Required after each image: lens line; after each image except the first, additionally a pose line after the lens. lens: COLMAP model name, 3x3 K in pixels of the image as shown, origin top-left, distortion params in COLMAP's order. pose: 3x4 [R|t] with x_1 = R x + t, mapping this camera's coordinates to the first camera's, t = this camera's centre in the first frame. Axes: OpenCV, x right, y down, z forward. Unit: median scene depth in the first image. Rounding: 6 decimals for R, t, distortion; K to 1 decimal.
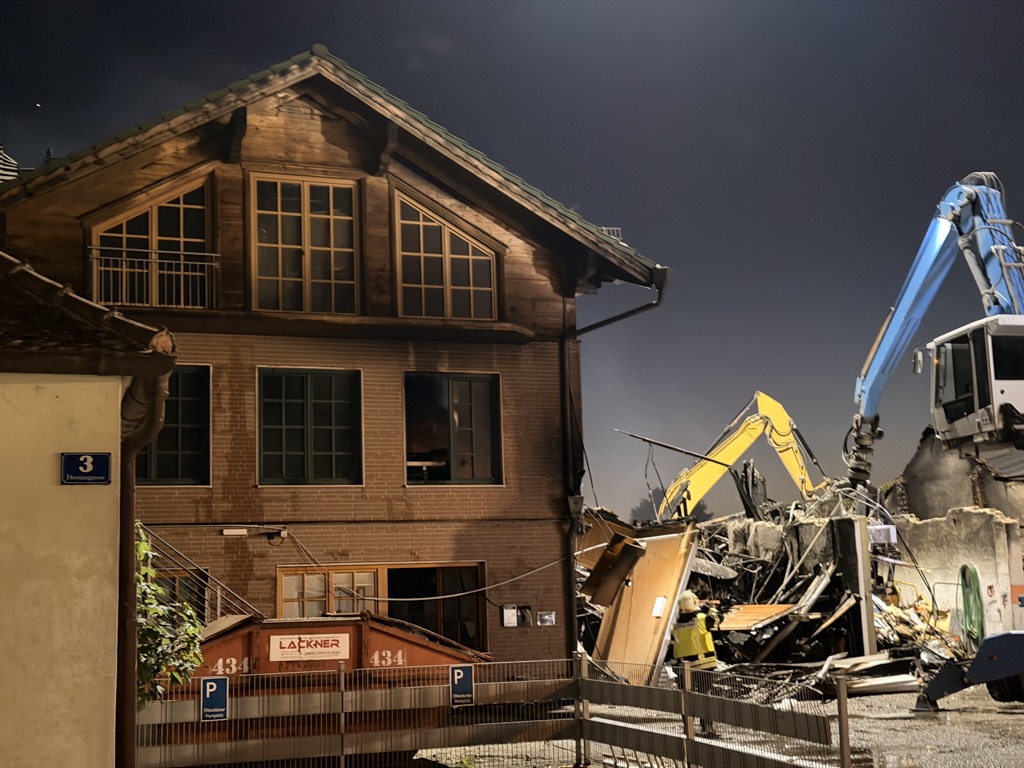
lens RADIAL K [[1422.2, 0, 515.7], [0, 1422.2, 392.1], [0, 0, 1]] dist [0.188399, -0.385531]
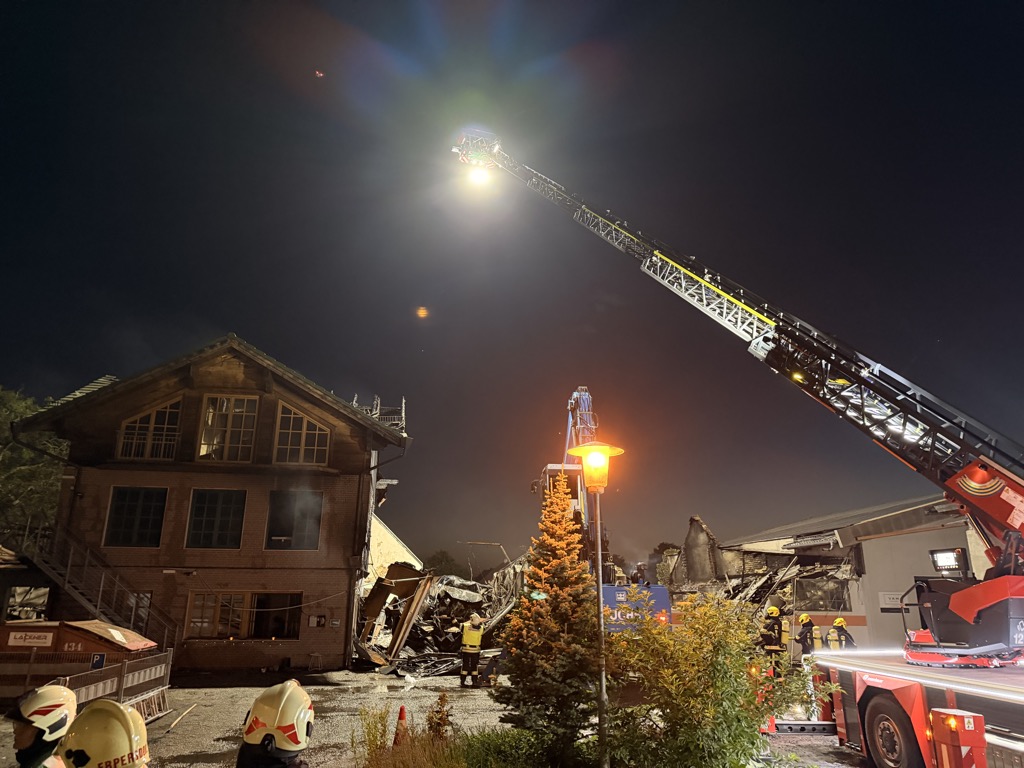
lens RADIAL K [[711.2, 0, 504.7], [0, 711.2, 384.8], [0, 0, 1]] dist [0.156493, -0.295115]
pose [[0.979799, -0.016287, -0.199320, 0.443485], [-0.011640, 0.990343, -0.138146, -0.025168], [0.199645, 0.137676, 0.970148, 0.066310]]
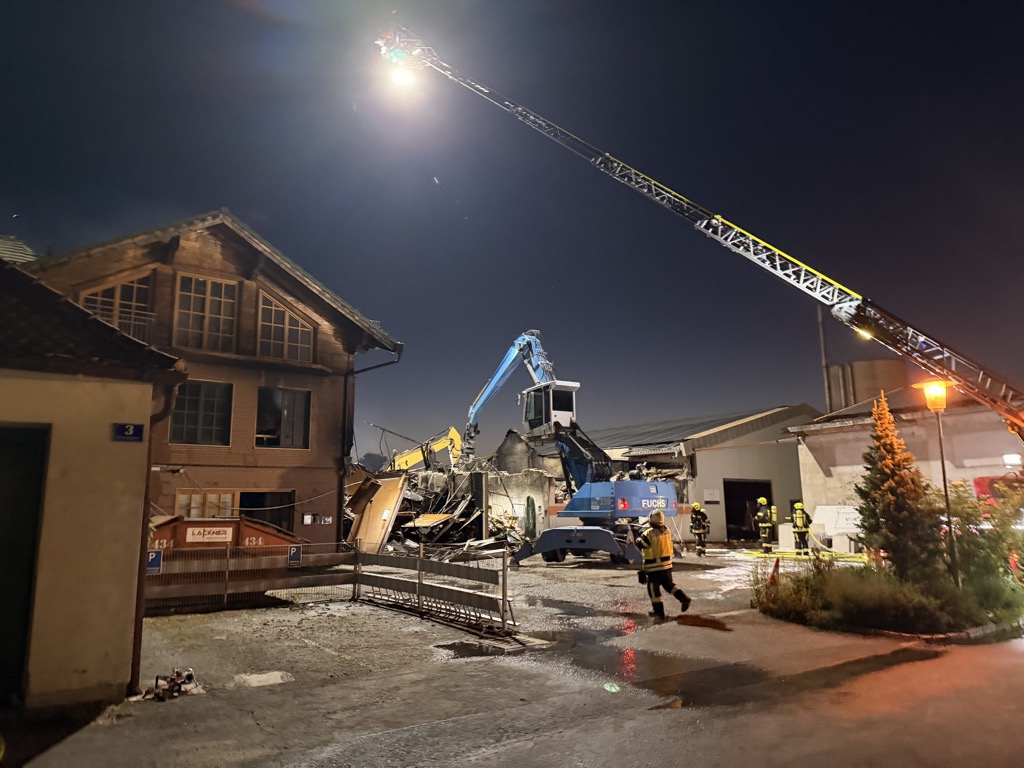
lens RADIAL K [[711.2, 0, 504.7], [0, 711.2, 384.8], [0, 0, 1]] dist [0.156493, -0.295115]
pose [[0.956344, 0.073205, 0.282926, -0.037350], [-0.064797, 0.997137, -0.038975, -0.000334], [-0.284969, 0.018941, 0.958349, 0.004310]]
